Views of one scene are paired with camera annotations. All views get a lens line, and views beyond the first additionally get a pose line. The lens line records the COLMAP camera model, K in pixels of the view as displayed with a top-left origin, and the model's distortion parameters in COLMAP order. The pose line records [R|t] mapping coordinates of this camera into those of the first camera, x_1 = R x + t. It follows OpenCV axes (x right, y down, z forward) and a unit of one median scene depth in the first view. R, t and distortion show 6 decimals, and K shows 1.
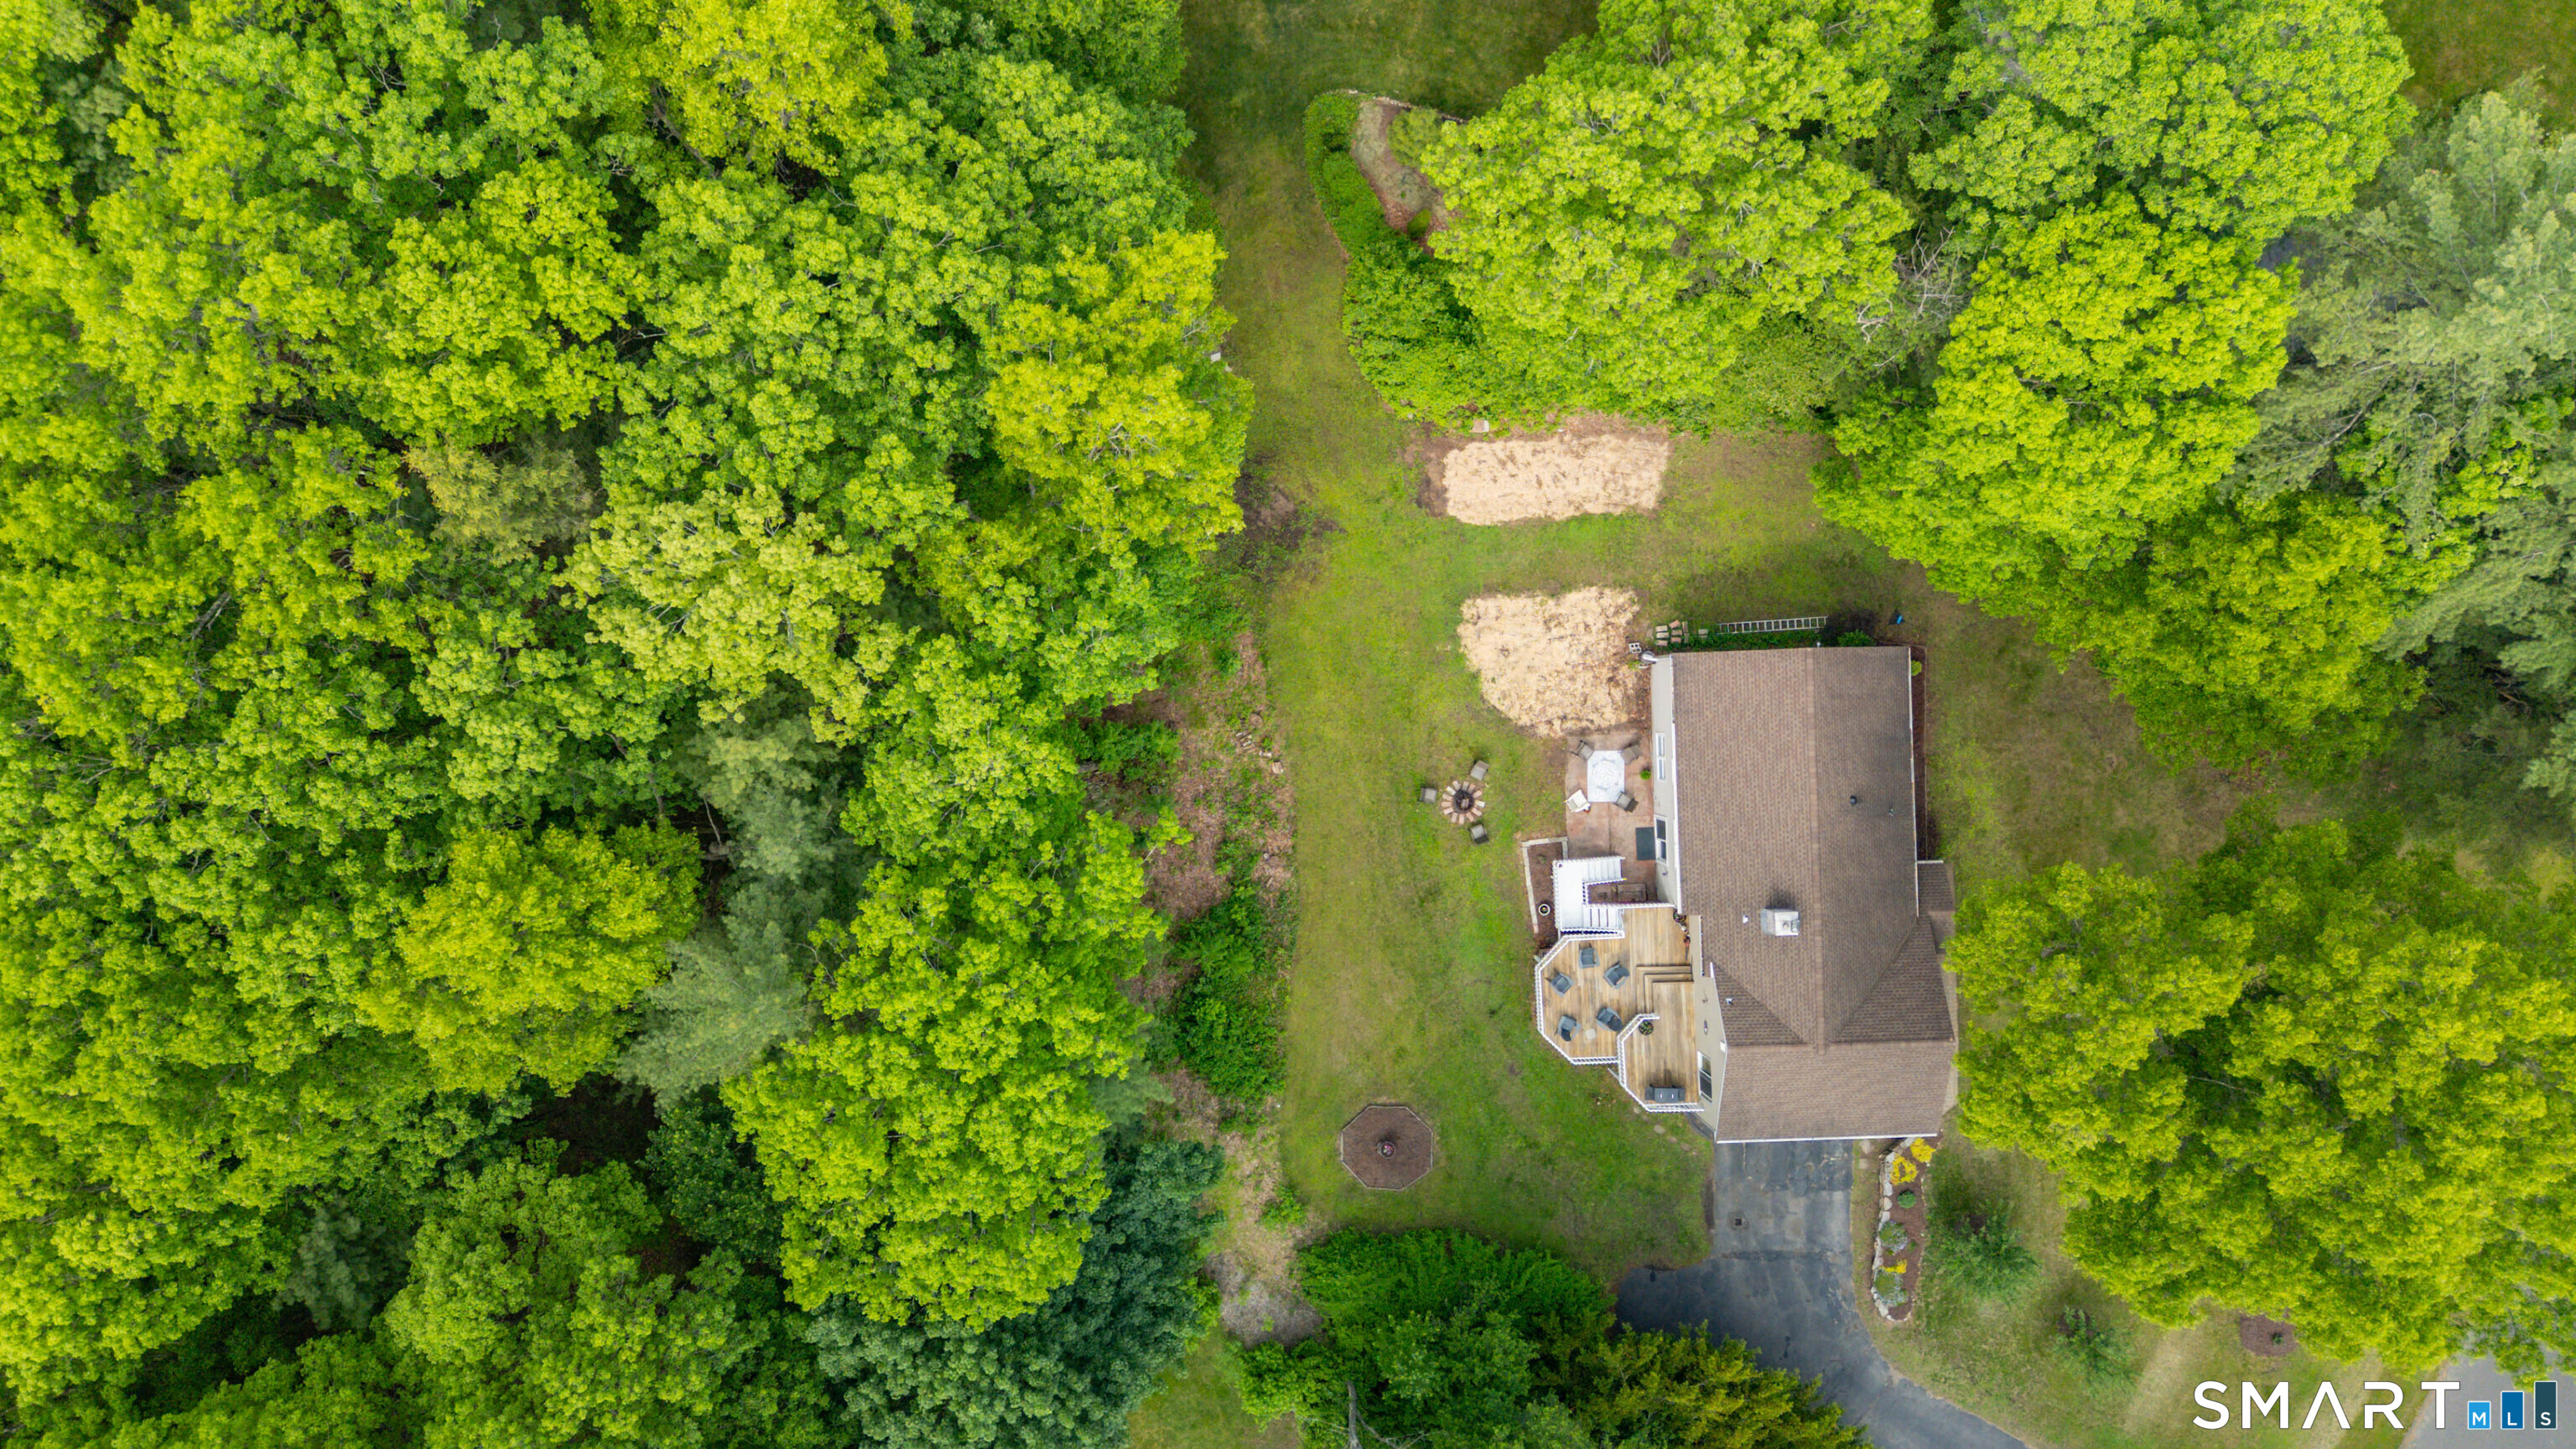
lens RADIAL K [[1877.3, 0, 1275.4], [0, 1877.3, 730.5], [0, 0, 1]] dist [0.087217, -0.076506]
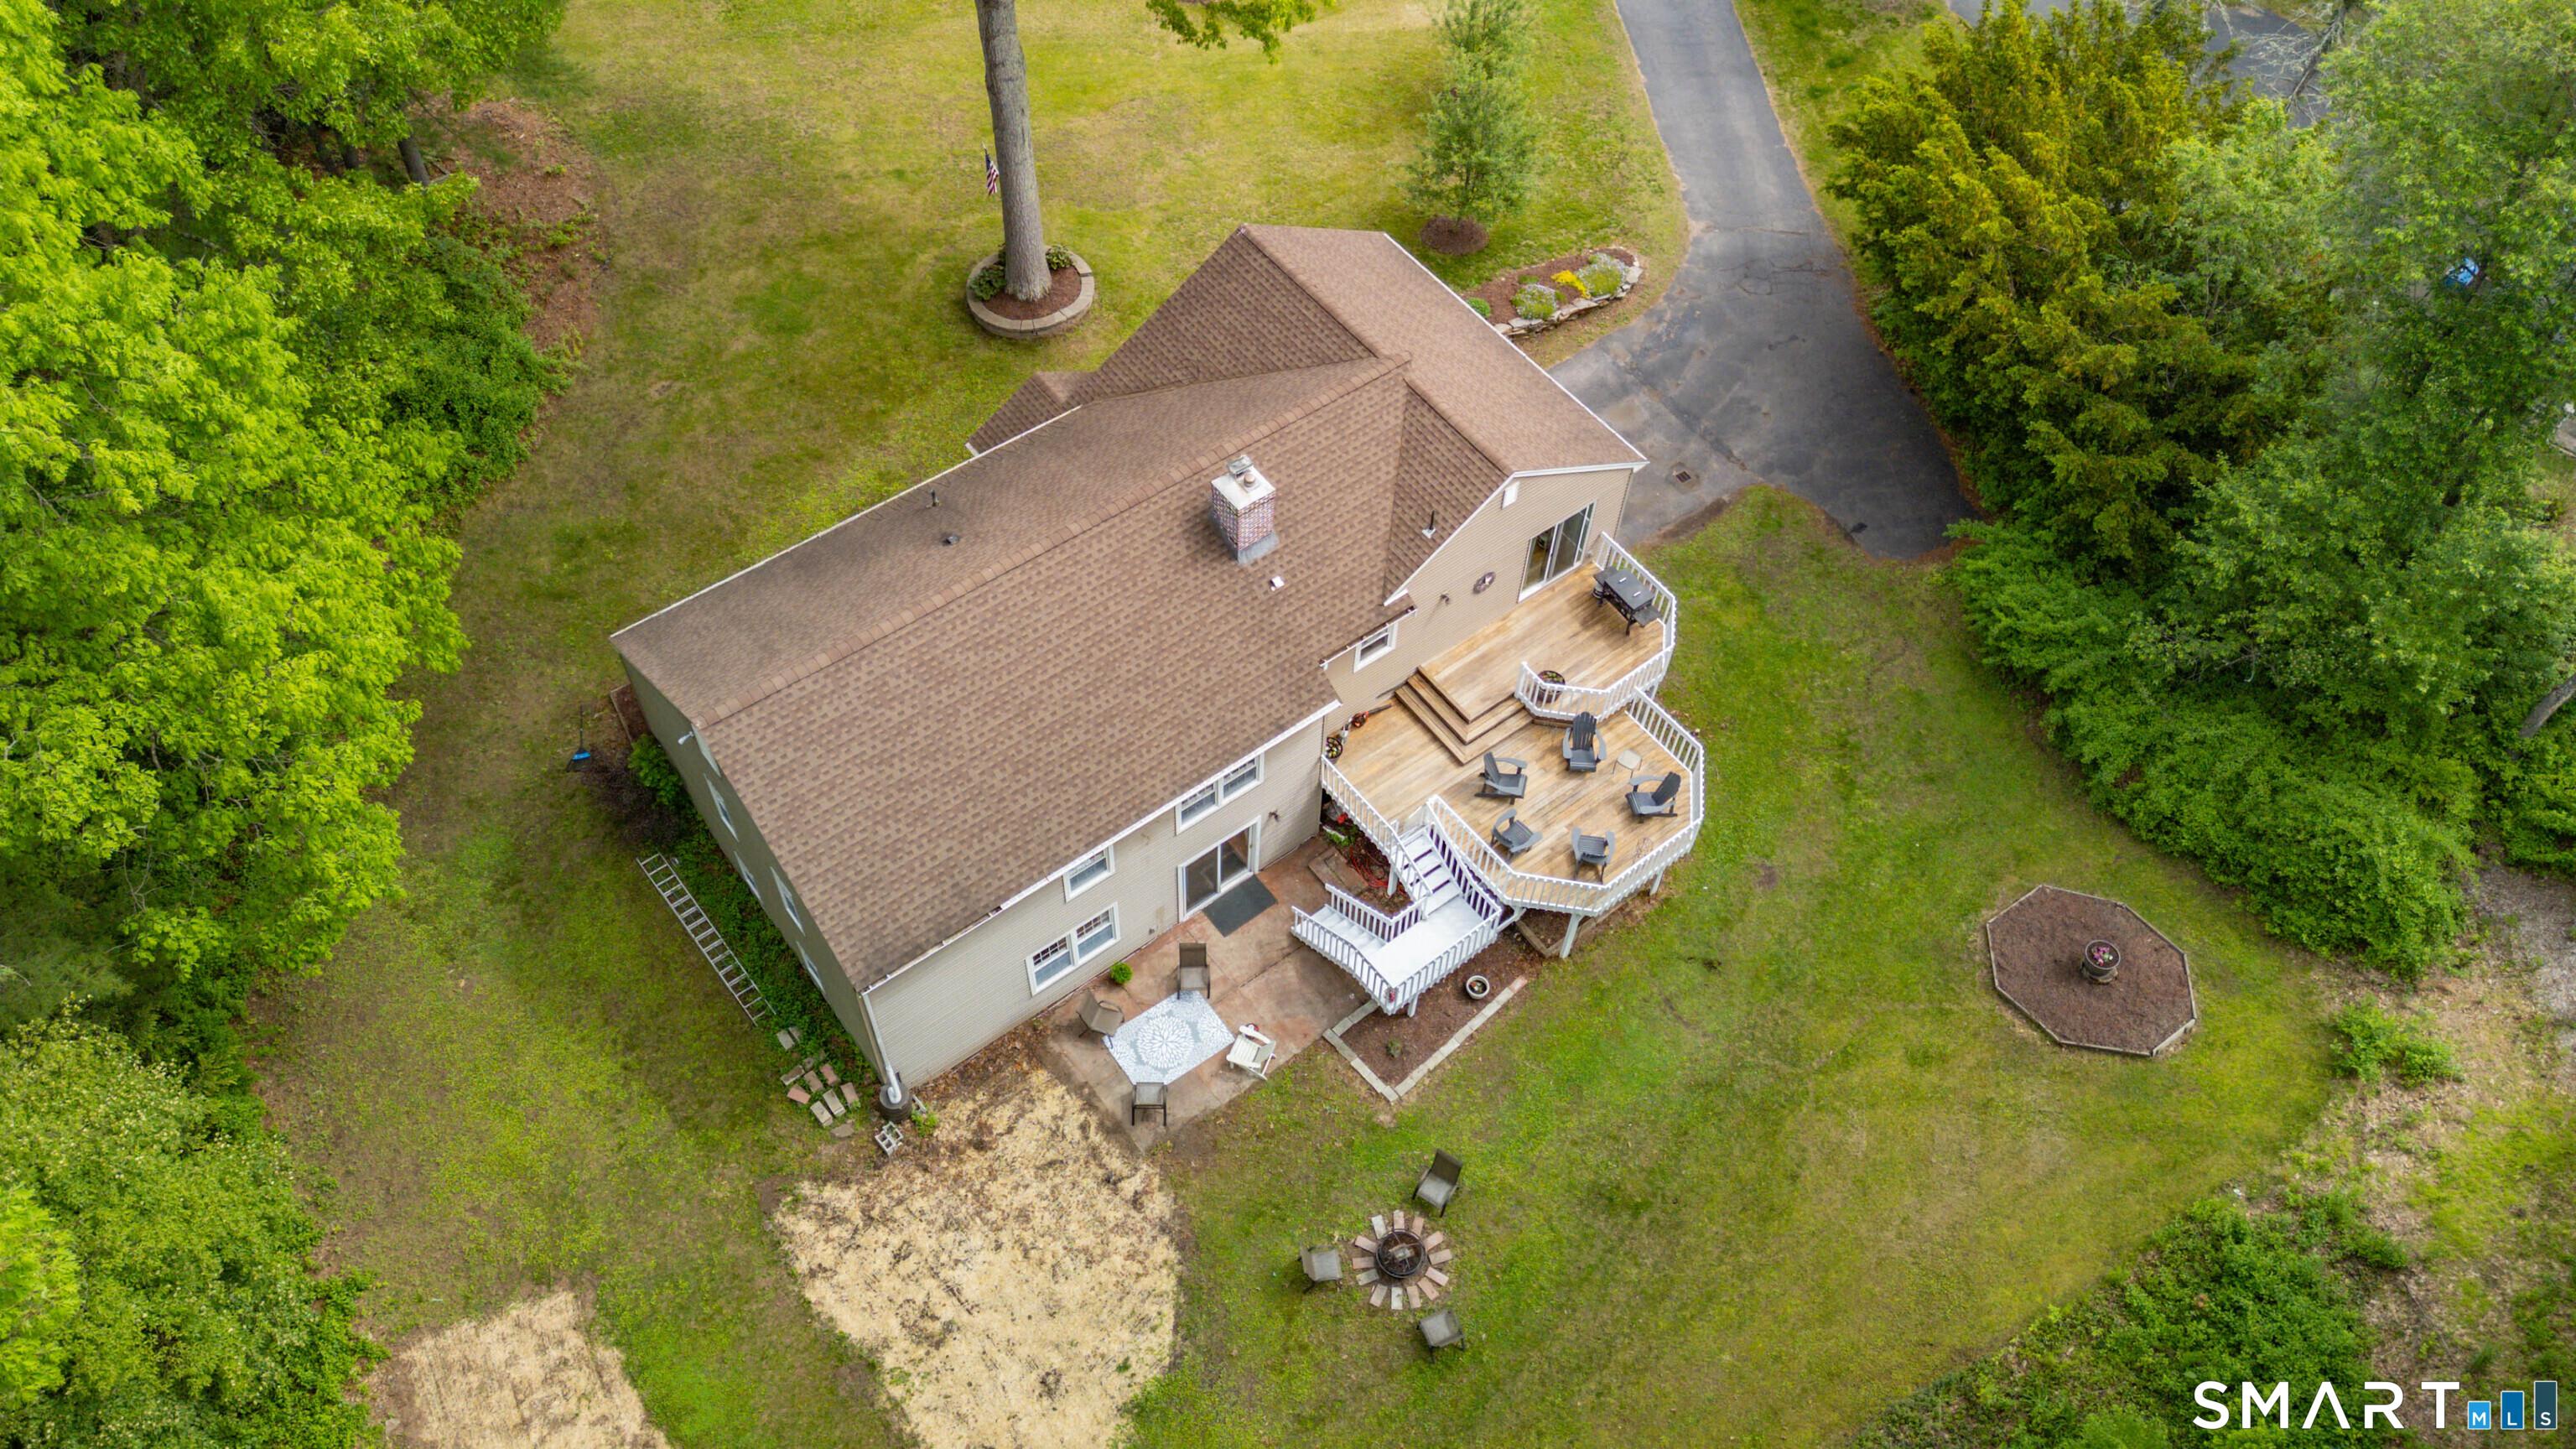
lens RADIAL K [[1877.3, 0, 1275.4], [0, 1877.3, 730.5], [0, 0, 1]] dist [0.087217, -0.076506]
pose [[-0.579693, -0.682430, 0.445248, 0.006378], [0.813881, -0.458491, 0.356908, -0.085108], [-0.039422, 0.569276, 0.821201, 0.580801]]
